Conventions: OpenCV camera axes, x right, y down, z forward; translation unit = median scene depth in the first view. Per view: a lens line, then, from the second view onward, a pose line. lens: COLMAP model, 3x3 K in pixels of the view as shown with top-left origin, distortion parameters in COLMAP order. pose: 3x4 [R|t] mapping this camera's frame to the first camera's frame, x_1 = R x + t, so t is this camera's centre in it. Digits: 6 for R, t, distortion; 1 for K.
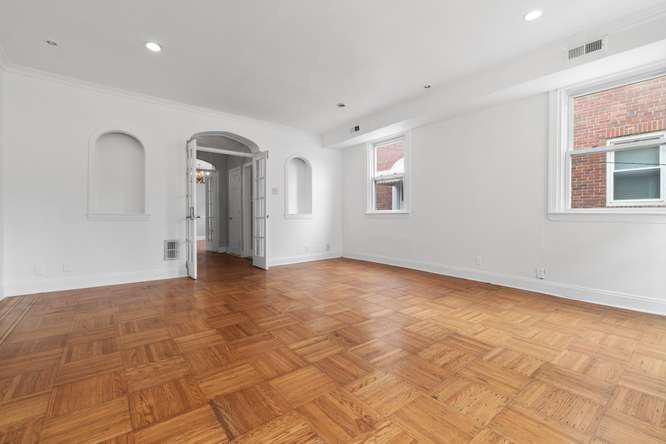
lens RADIAL K [[293.4, 0, 331.8], [0, 293.4, 219.9], [0, 0, 1]] dist [-0.000833, -0.001029]
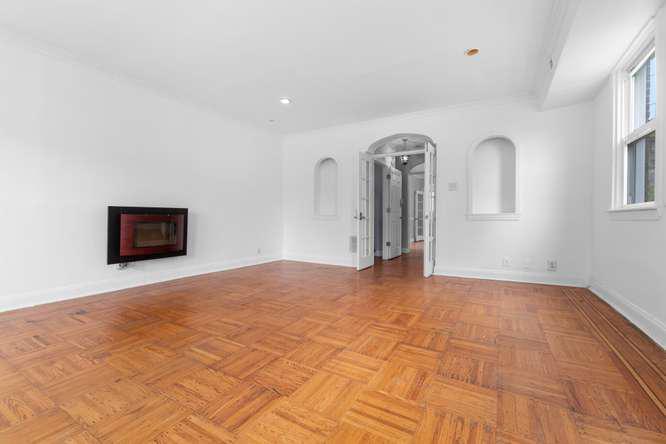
lens RADIAL K [[293.4, 0, 328.2], [0, 293.4, 218.7], [0, 0, 1]] dist [-0.000833, -0.001029]
pose [[0.344793, 0.001277, -0.938678, 0.852162], [-0.014259, 0.999891, -0.003877, 0.001742], [0.938570, 0.014721, 0.344774, 0.703645]]
